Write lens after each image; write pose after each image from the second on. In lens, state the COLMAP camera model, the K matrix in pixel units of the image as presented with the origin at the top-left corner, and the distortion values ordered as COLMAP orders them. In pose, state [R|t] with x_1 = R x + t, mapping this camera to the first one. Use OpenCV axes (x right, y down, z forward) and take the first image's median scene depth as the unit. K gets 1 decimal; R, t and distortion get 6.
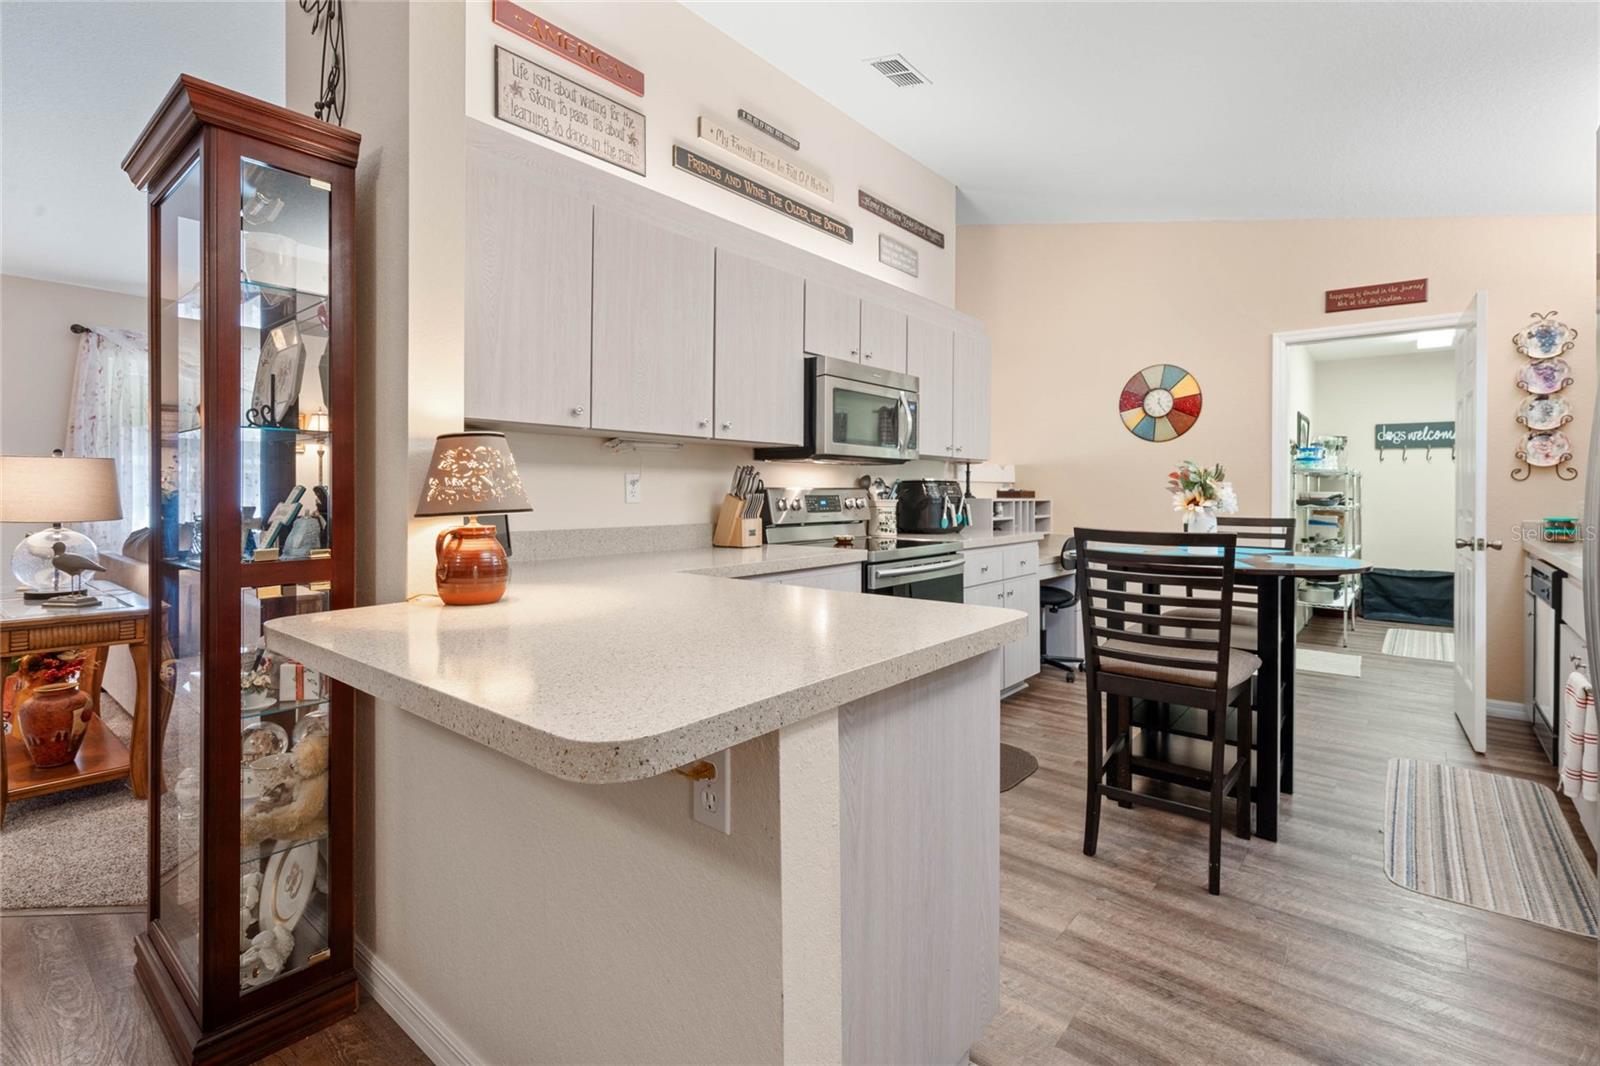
lens RADIAL K [[730.5, 0, 810.0], [0, 730.5, 492.9], [0, 0, 1]] dist [0.004632, 0.000374]
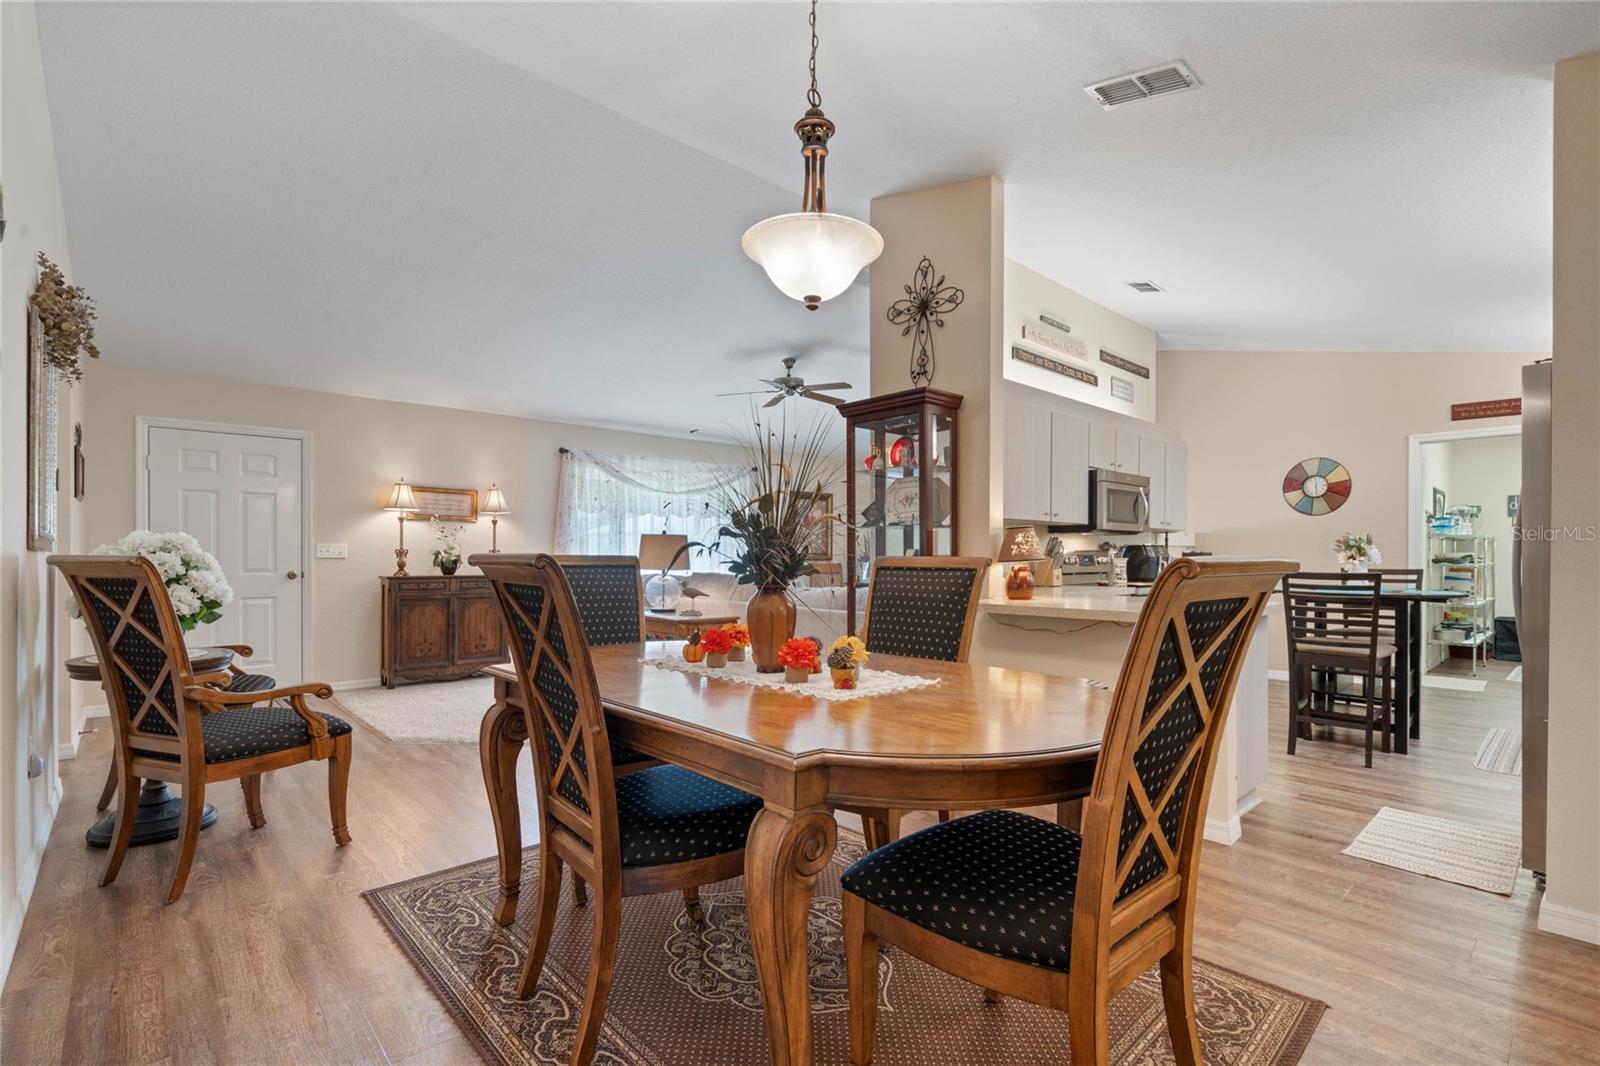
lens RADIAL K [[730.5, 0, 806.1], [0, 730.5, 558.9], [0, 0, 1]] dist [0.004632, 0.000374]
pose [[0.991075, -0.002554, -0.133284, -0.337188], [0.002722, 0.999996, 0.001083, 0.007326], [0.133281, -0.001437, 0.991077, -0.567063]]
